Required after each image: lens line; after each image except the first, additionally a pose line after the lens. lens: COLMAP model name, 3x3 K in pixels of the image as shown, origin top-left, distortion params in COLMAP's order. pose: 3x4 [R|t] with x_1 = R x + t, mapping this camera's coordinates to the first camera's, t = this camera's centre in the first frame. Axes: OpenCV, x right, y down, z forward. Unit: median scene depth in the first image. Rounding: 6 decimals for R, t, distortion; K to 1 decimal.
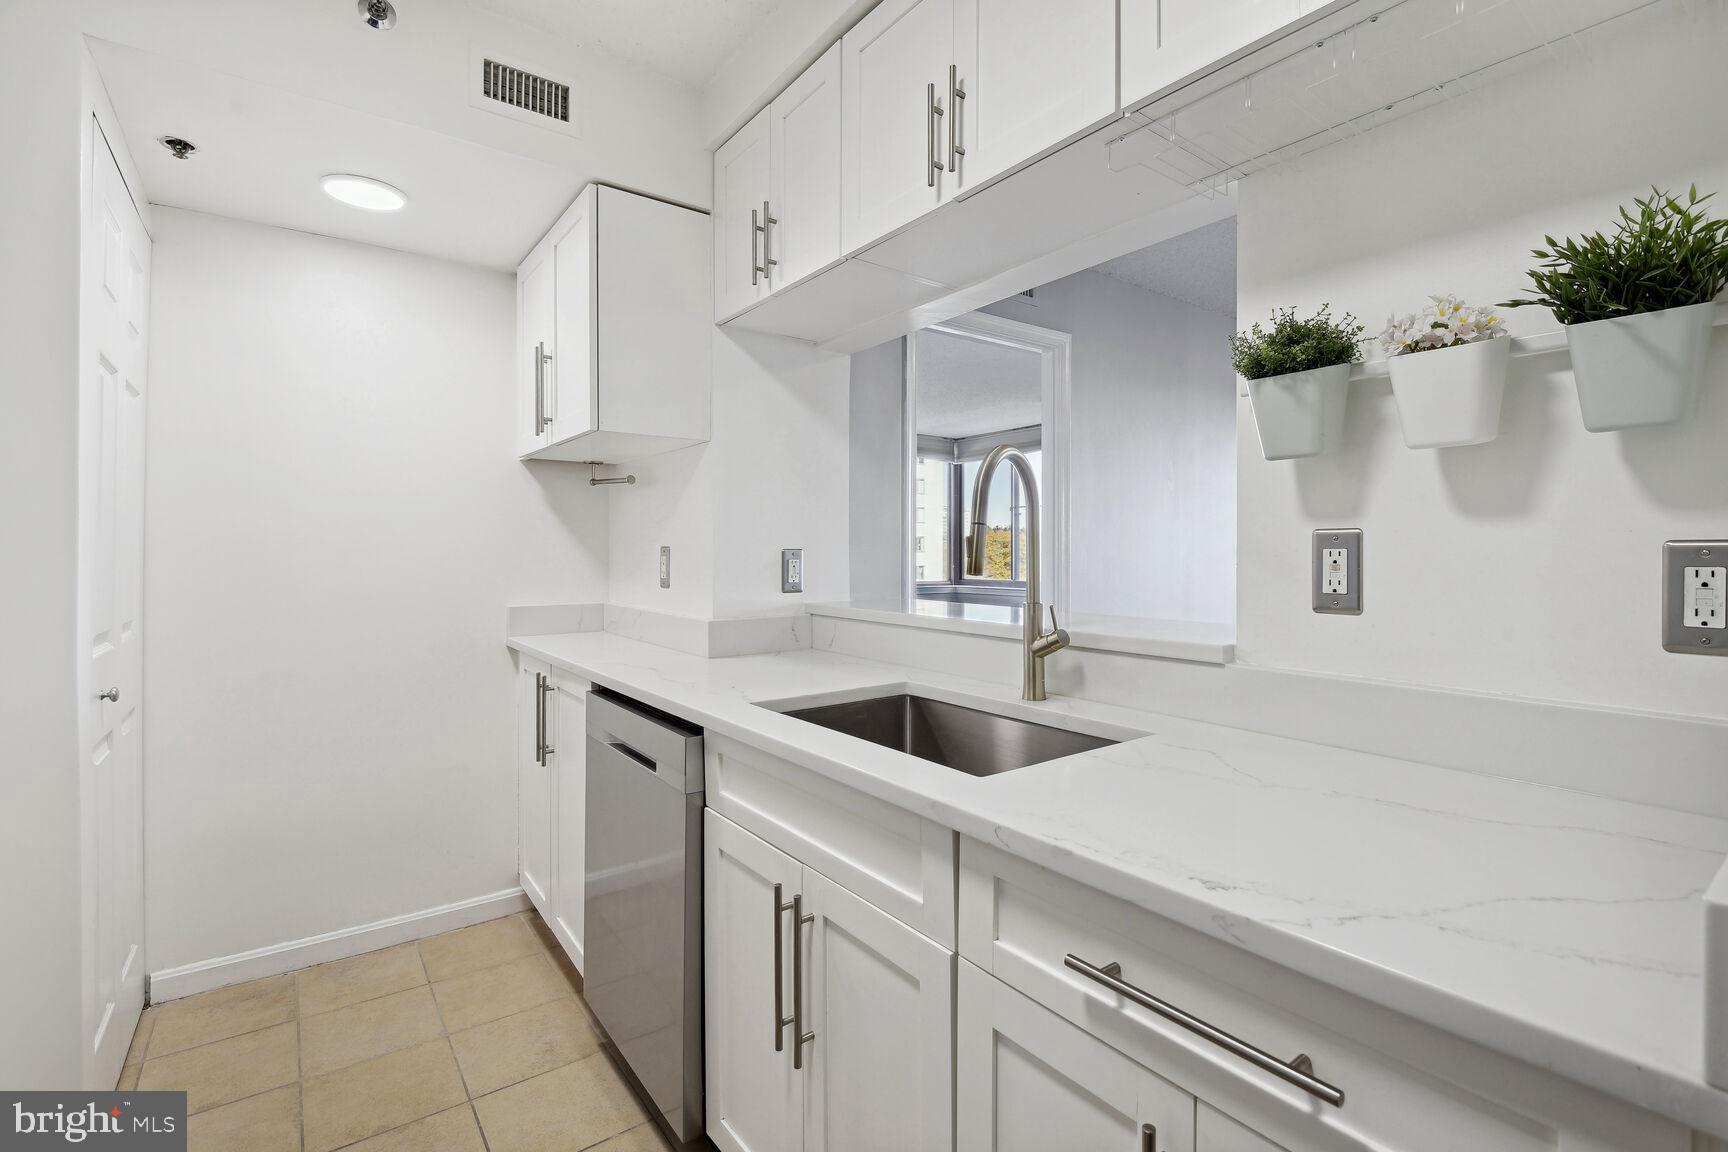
lens RADIAL K [[794.5, 0, 848.9], [0, 794.5, 536.3], [0, 0, 1]] dist [-0.003445, -0.003270]
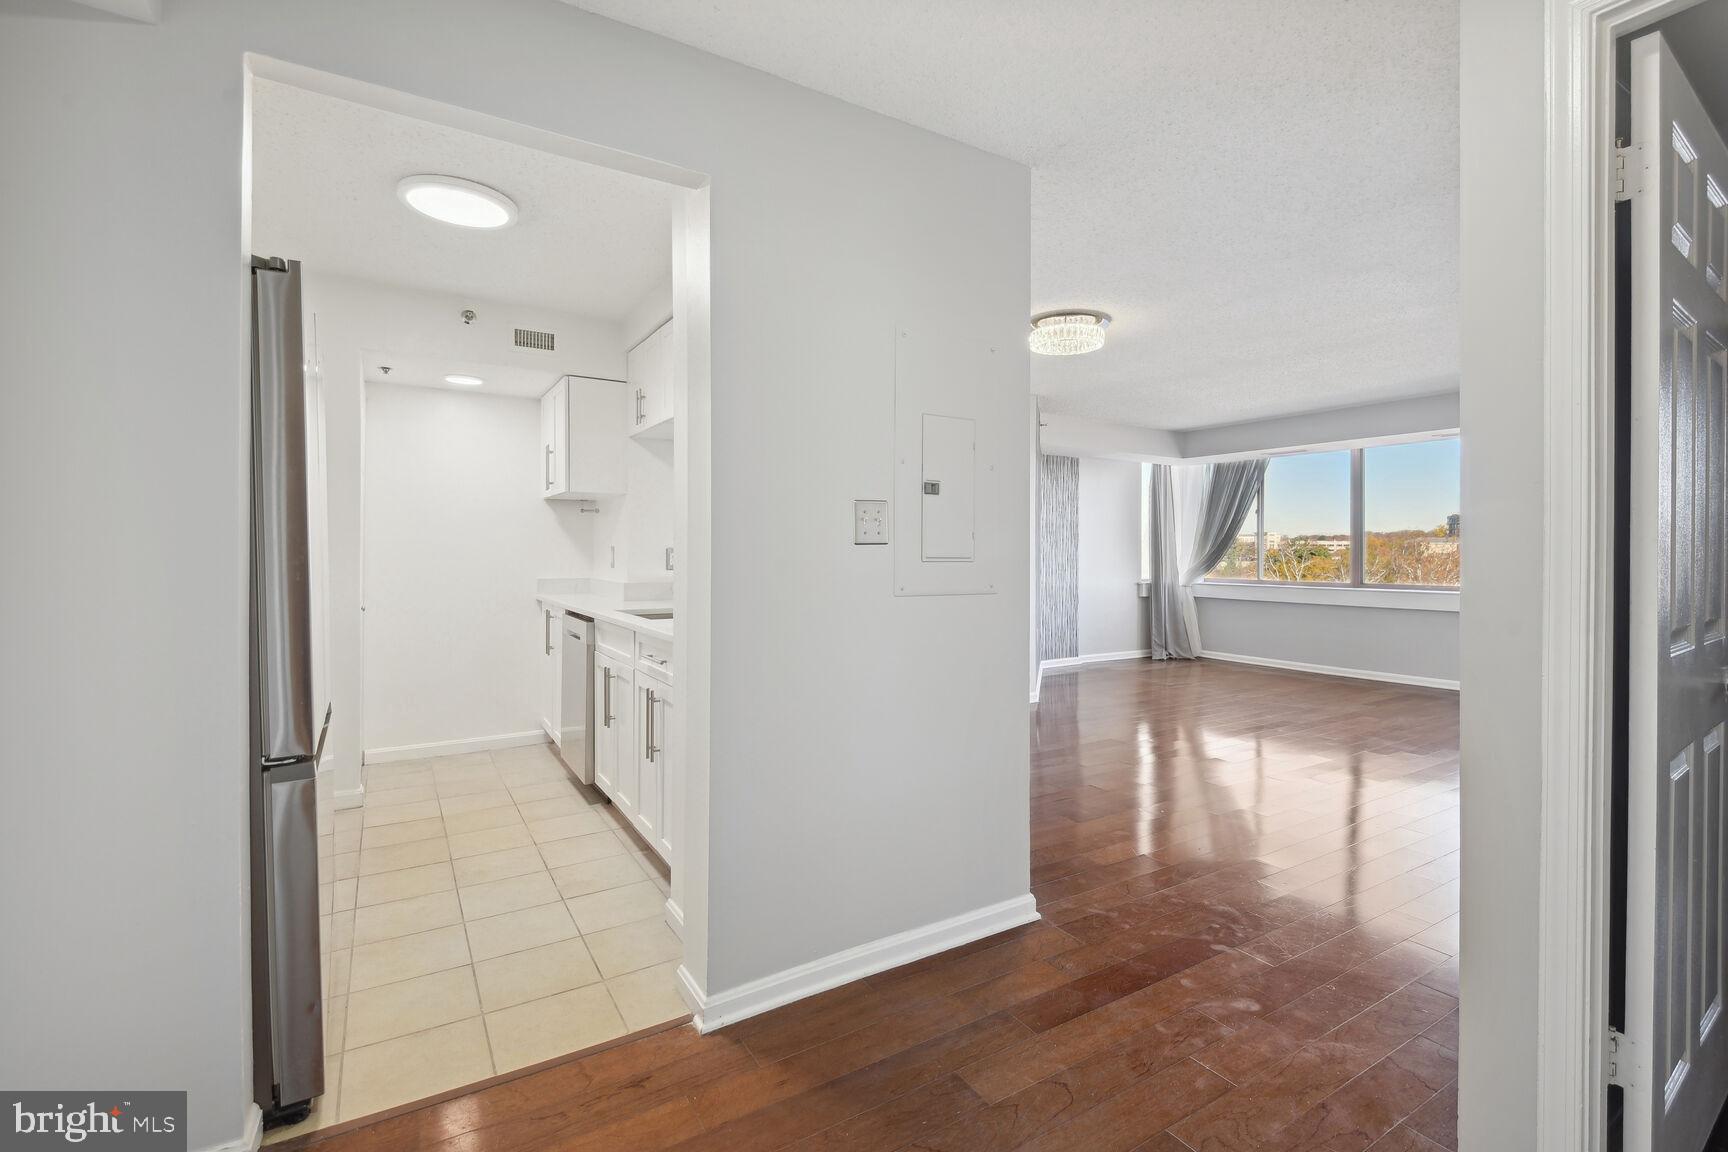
lens RADIAL K [[794.5, 0, 856.6], [0, 794.5, 539.0], [0, 0, 1]] dist [-0.003445, -0.003270]
pose [[0.996355, 0.001913, -0.085285, 0.571379], [-0.001730, 0.999996, 0.002215, -0.011225], [0.085289, -0.002059, 0.996354, -0.949617]]
